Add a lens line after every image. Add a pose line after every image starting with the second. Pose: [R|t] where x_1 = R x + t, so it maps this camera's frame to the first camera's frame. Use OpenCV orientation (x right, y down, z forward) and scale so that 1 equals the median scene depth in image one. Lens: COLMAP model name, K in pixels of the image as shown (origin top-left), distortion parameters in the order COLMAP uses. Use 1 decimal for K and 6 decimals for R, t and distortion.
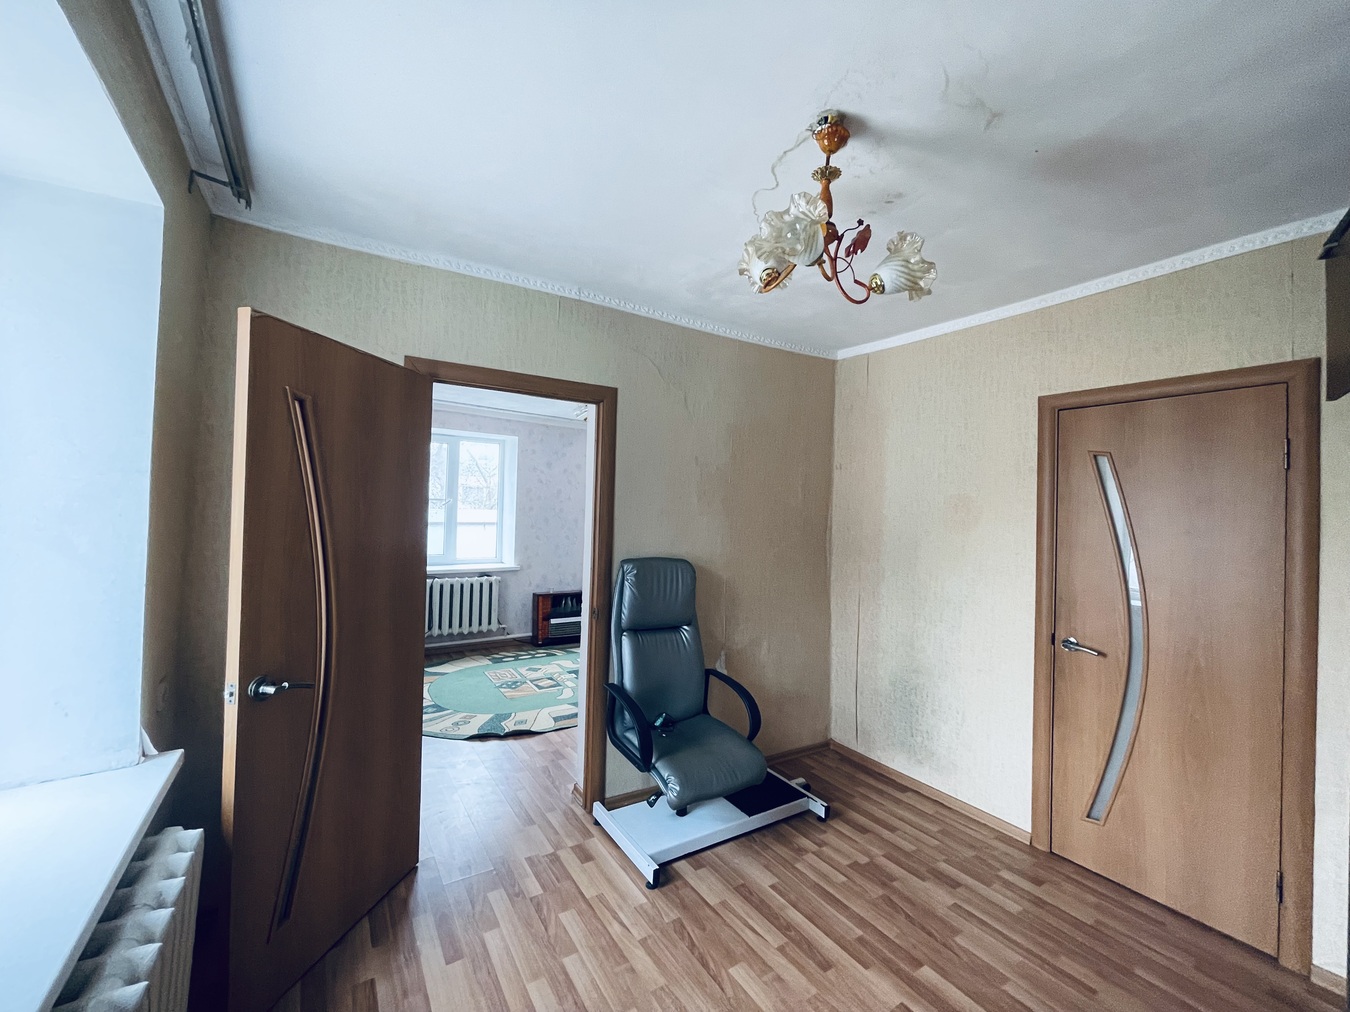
lens RADIAL K [[543.5, 0, 667.4], [0, 543.5, 505.7], [0, 0, 1]] dist [0.000469, -0.001830]
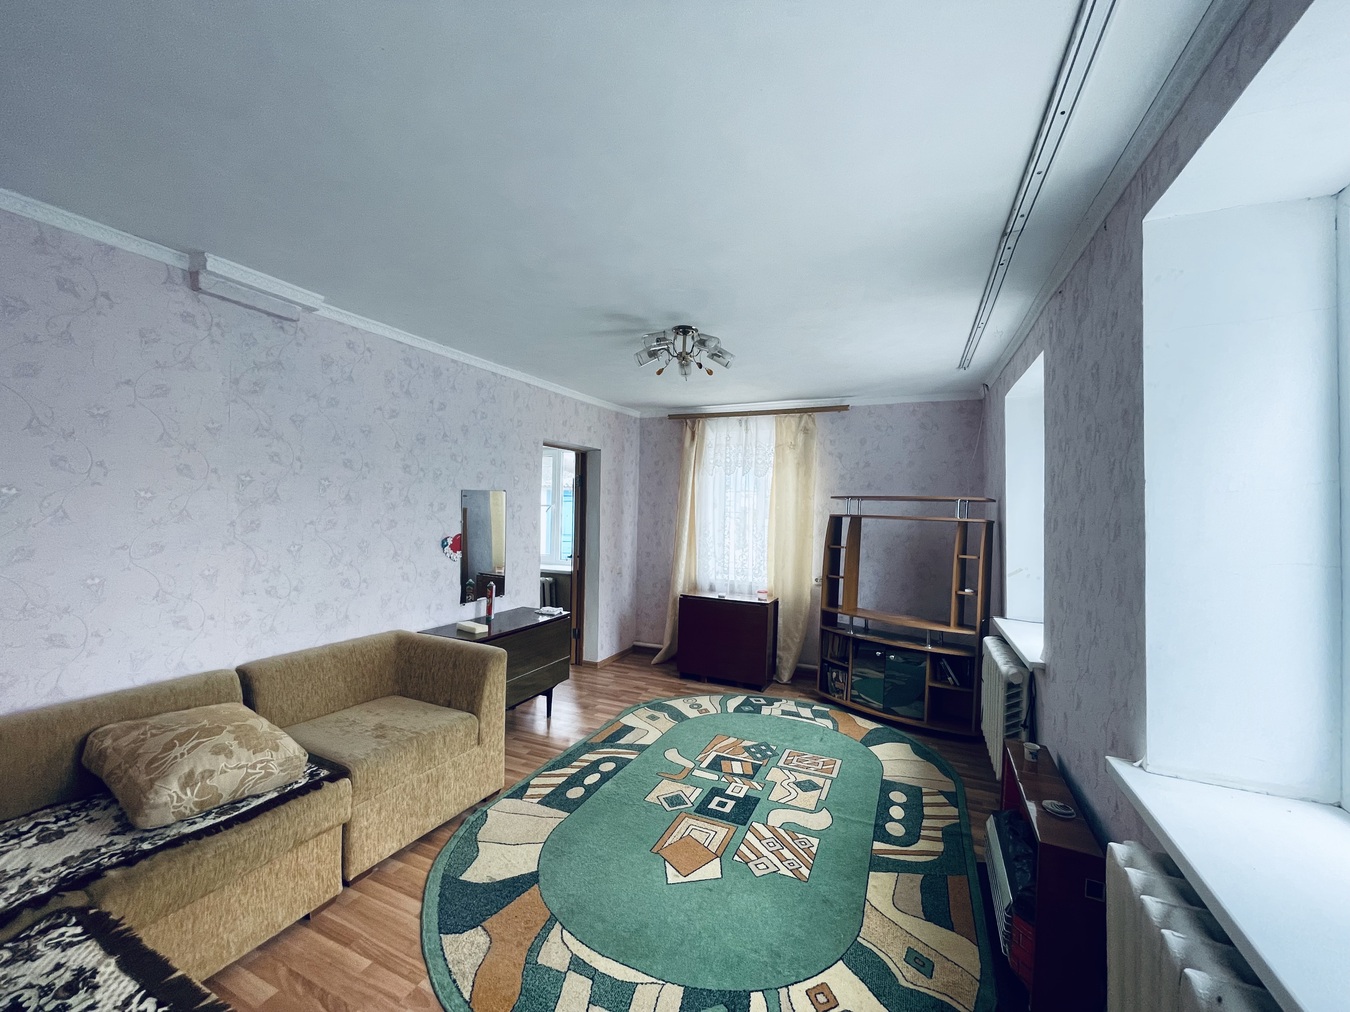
lens RADIAL K [[543.5, 0, 671.9], [0, 543.5, 502.5], [0, 0, 1]] dist [0.000469, -0.001830]
pose [[-0.835113, -0.046863, -0.548079, 0.189082], [-0.031248, 0.998797, -0.037789, 0.018011], [0.549190, -0.014432, -0.835573, 1.245013]]
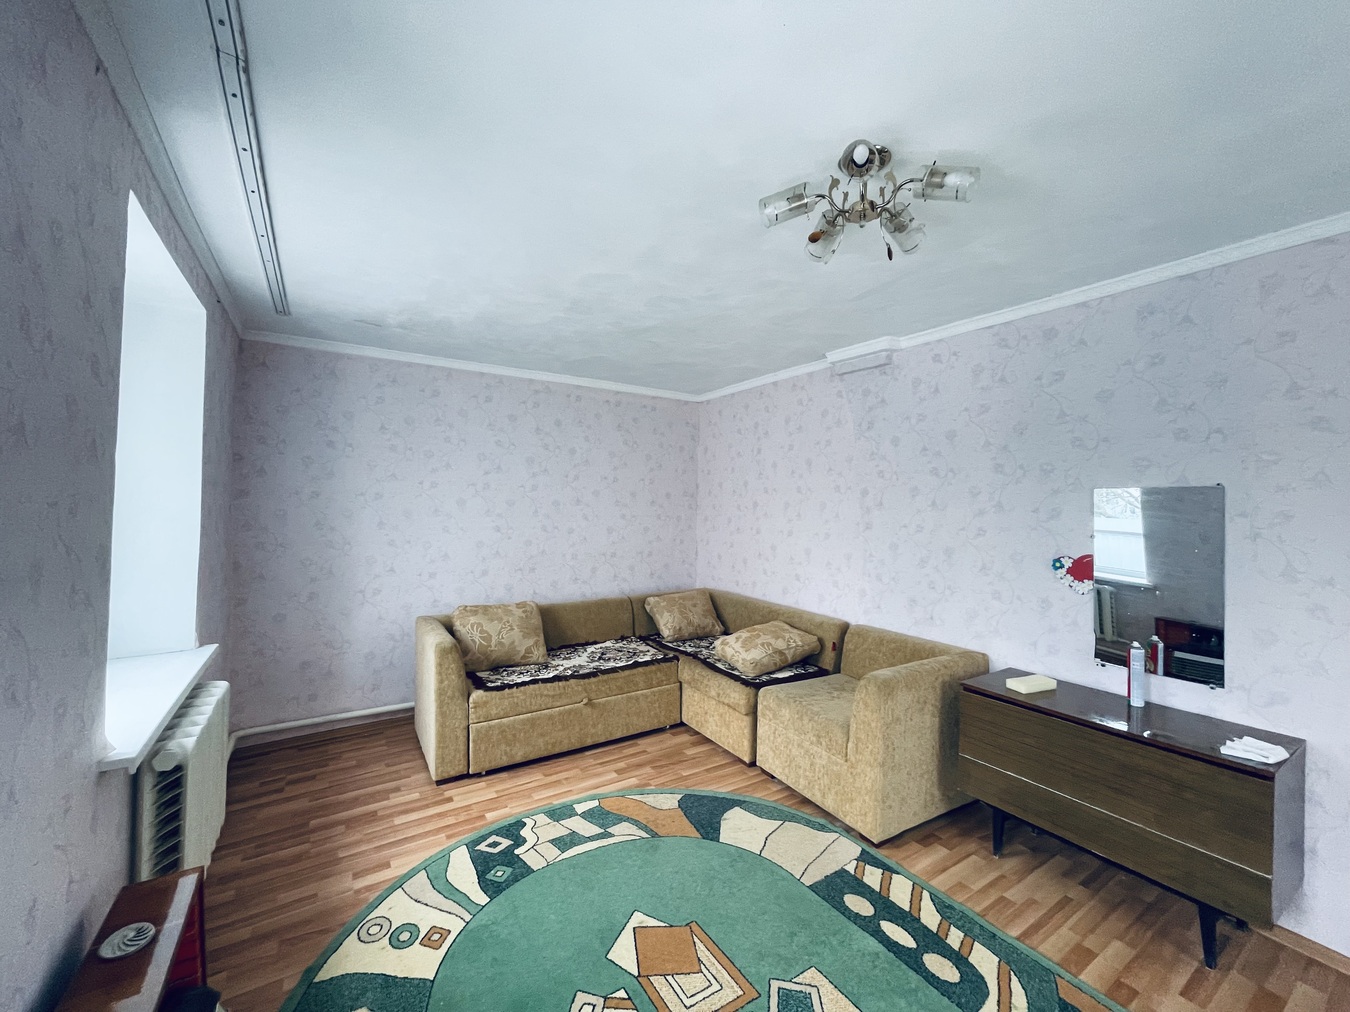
lens RADIAL K [[543.5, 0, 677.9], [0, 543.5, 502.6], [0, 0, 1]] dist [0.000469, -0.001830]
pose [[-0.015584, -0.021373, 0.999650, -0.372776], [-0.030257, 0.999324, 0.020895, -0.001590], [-0.999421, -0.029920, -0.016221, 0.909724]]
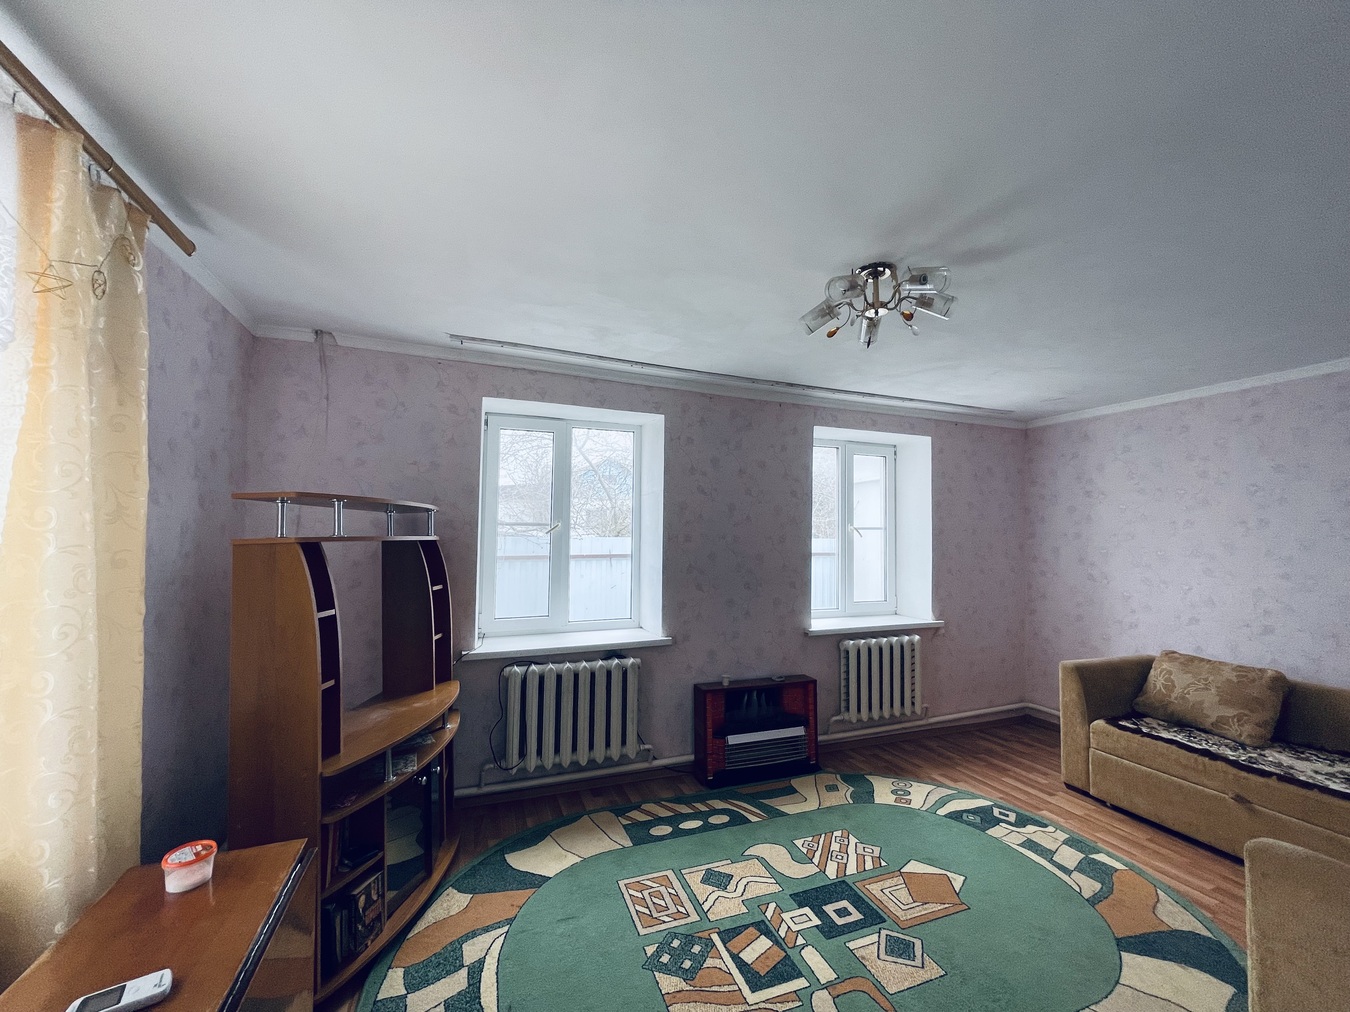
lens RADIAL K [[543.5, 0, 666.5], [0, 543.5, 511.8], [0, 0, 1]] dist [0.000469, -0.001830]
pose [[0.976574, -0.023191, -0.213928, -0.158350], [0.016711, 0.999347, -0.032049, -0.004269], [0.214532, 0.027724, 0.976323, 0.455032]]
